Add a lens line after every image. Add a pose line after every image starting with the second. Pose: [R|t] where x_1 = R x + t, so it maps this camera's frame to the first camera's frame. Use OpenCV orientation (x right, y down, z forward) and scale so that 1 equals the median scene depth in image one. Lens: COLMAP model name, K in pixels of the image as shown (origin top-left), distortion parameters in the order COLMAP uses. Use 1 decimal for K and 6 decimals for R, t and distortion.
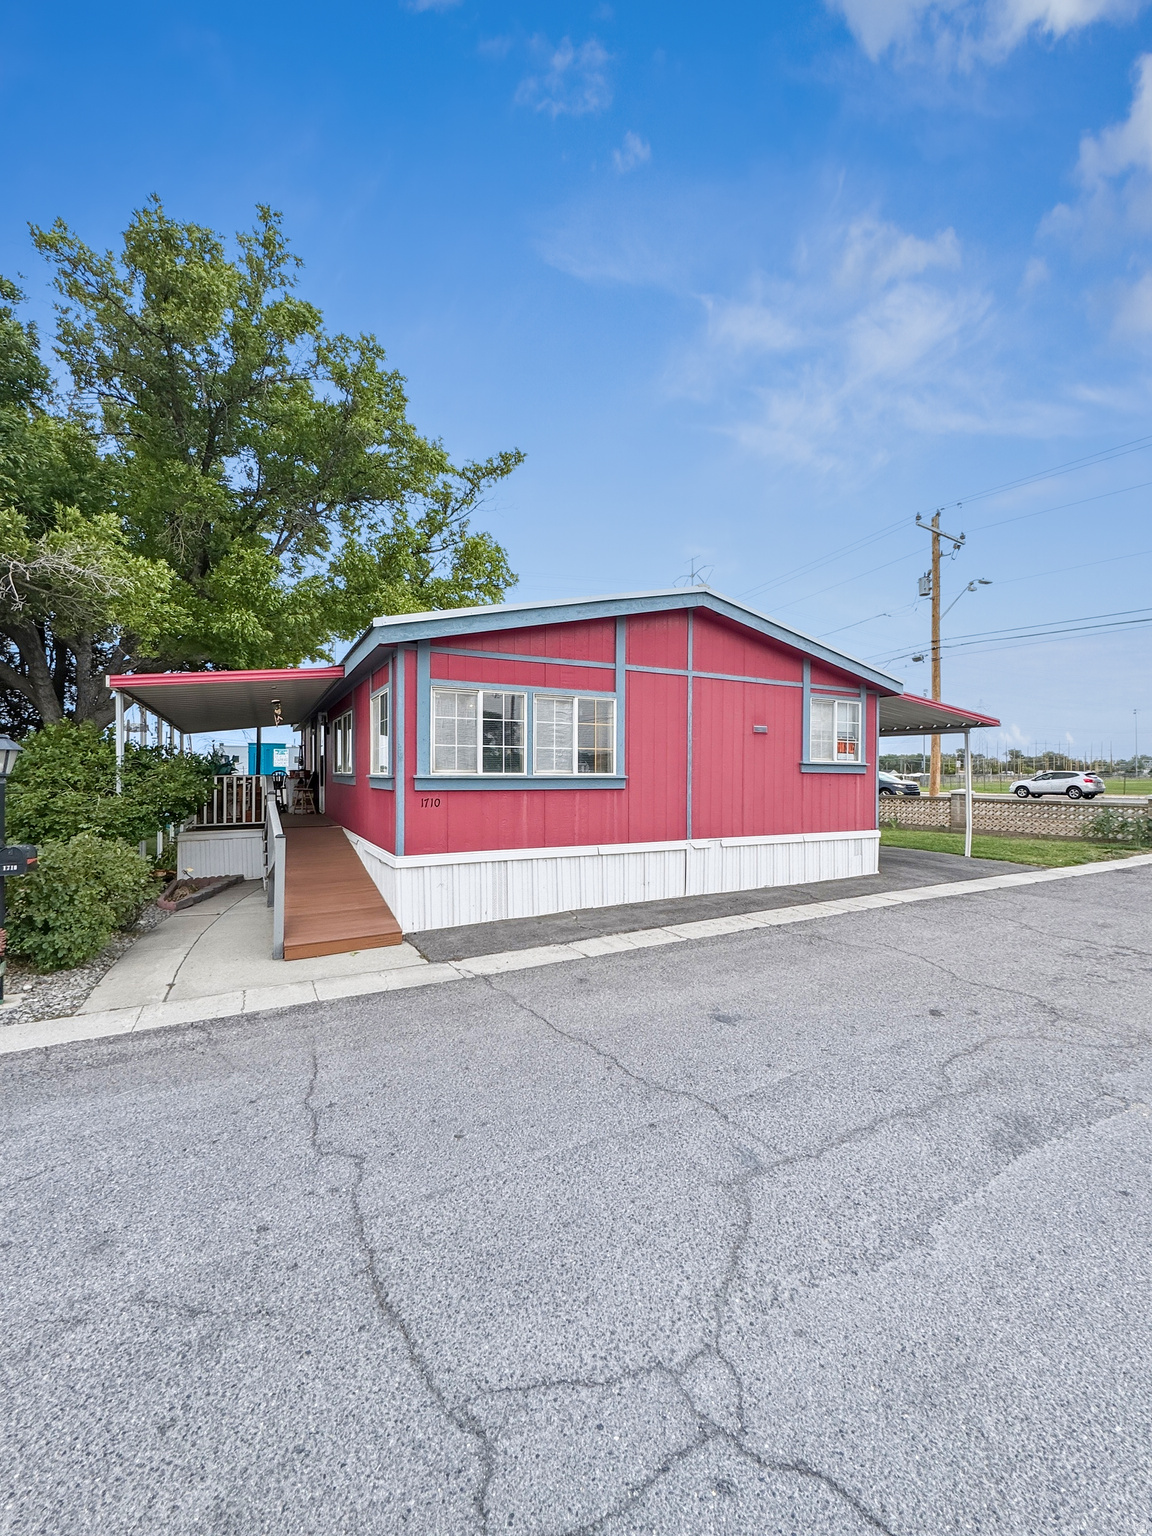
lens RADIAL K [[627.3, 0, 549.7], [0, 627.3, 771.8], [0, 0, 1]] dist [-0.003162, 0.000239]
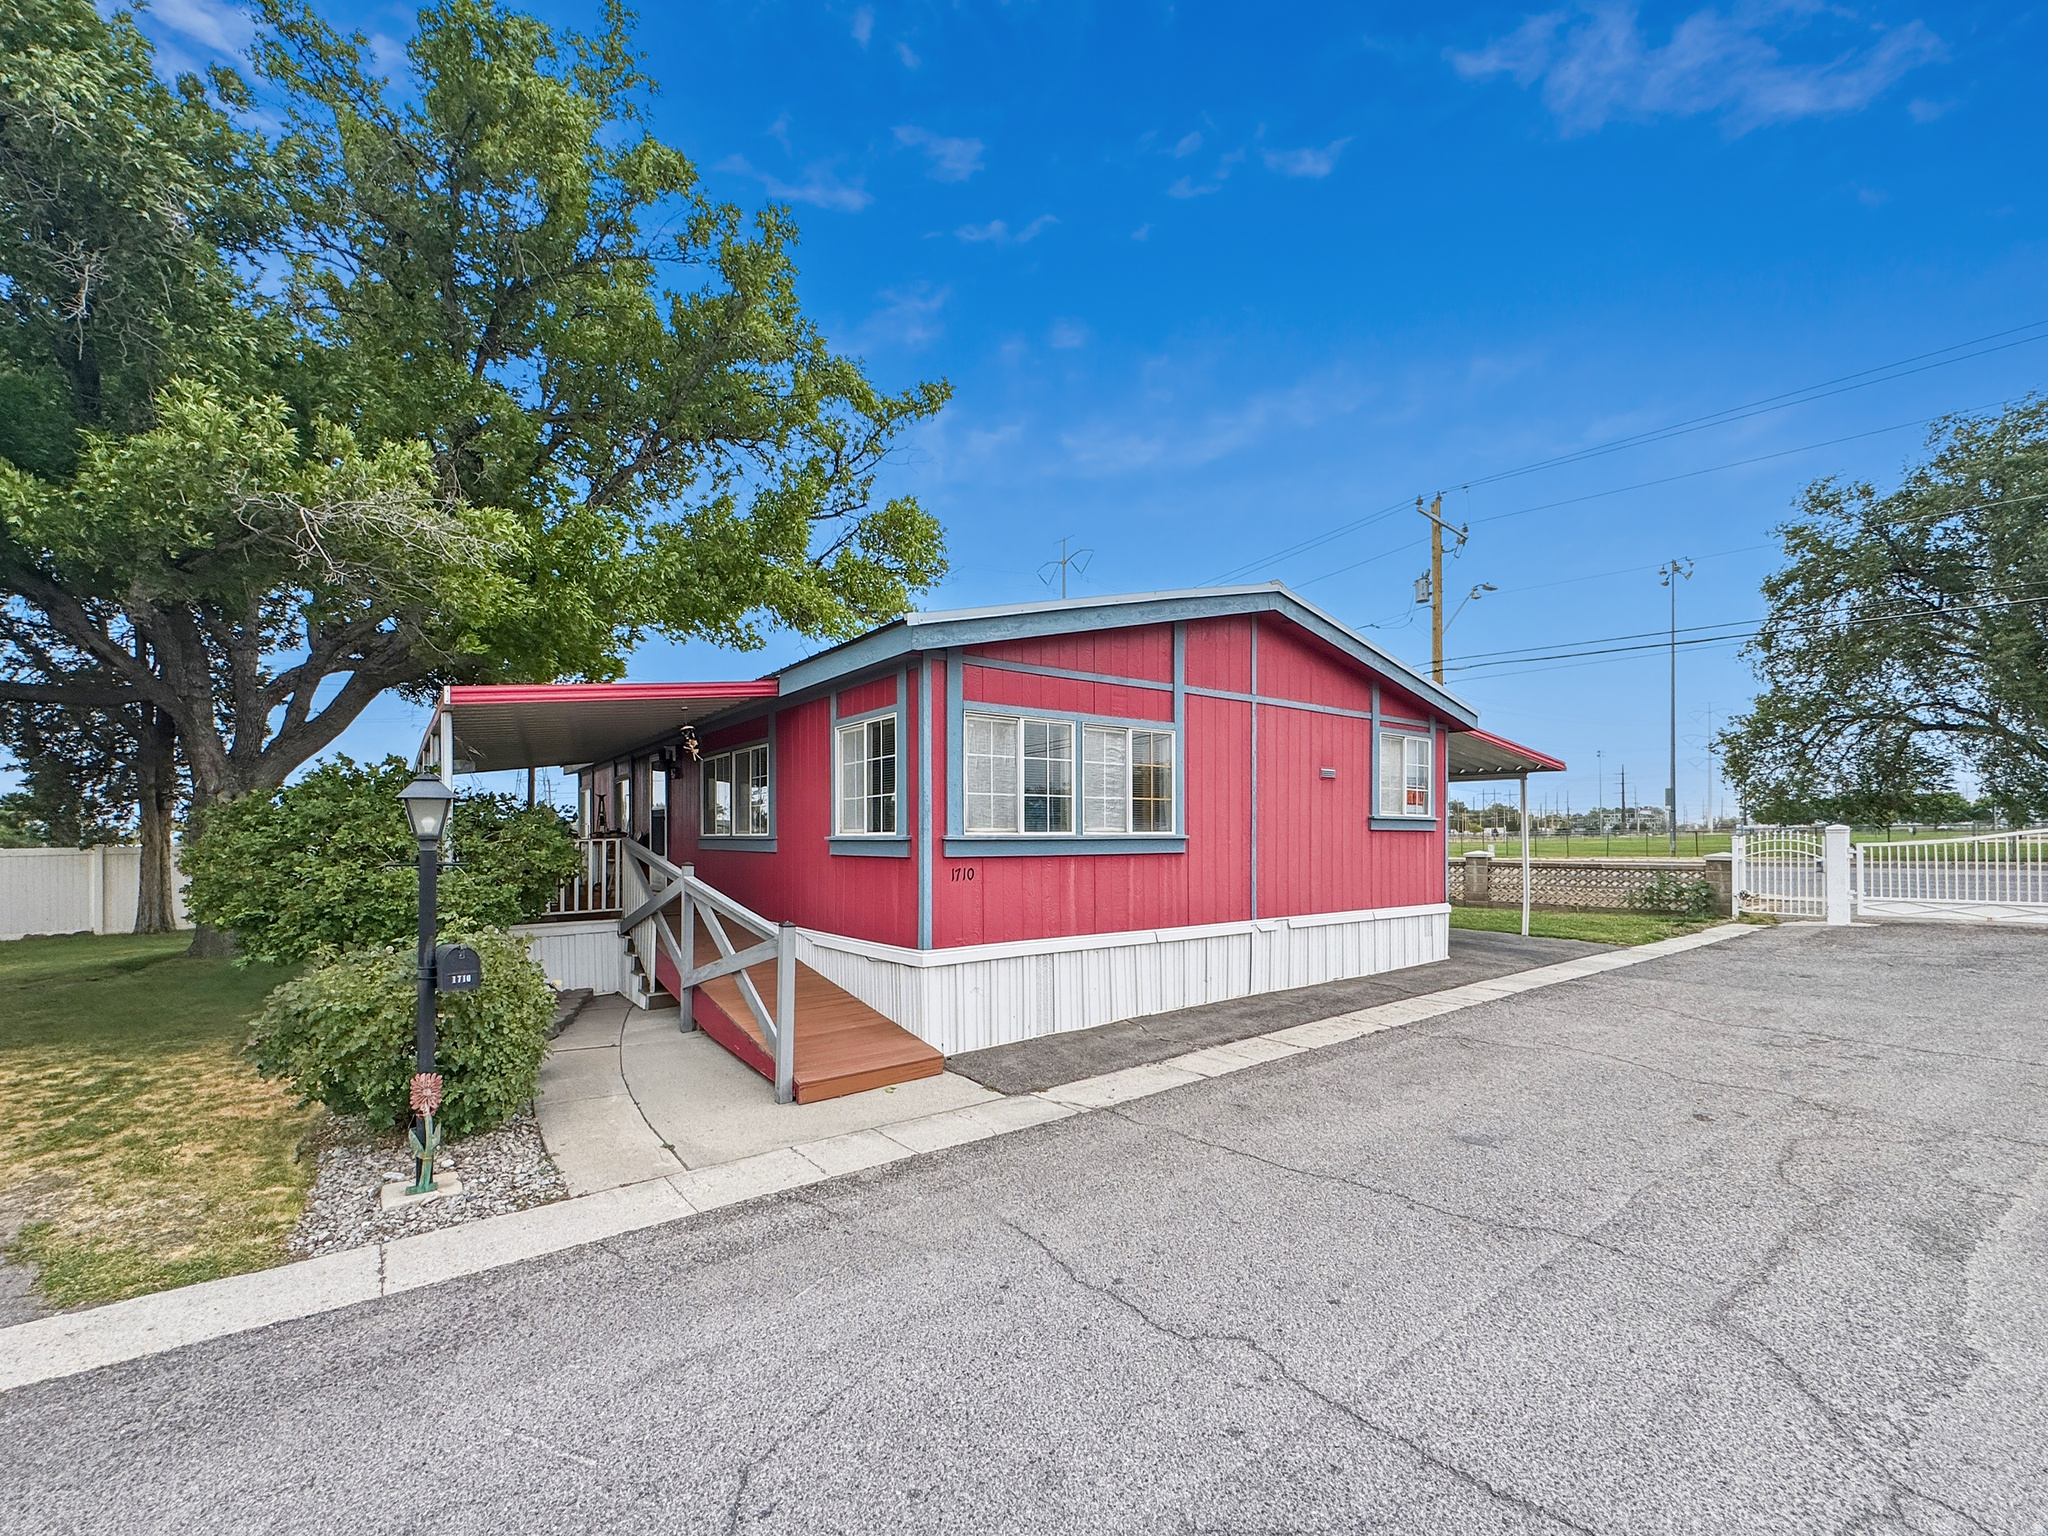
lens RADIAL K [[887.3, 0, 979.6], [0, 887.3, 832.5], [0, 0, 1]] dist [-0.006205, 0.000641]
pose [[0.988035, -0.007039, 0.154067, -0.290262], [0.007288, 0.999973, -0.001047, 0.002507], [-0.154055, 0.002157, 0.988060, -0.000895]]
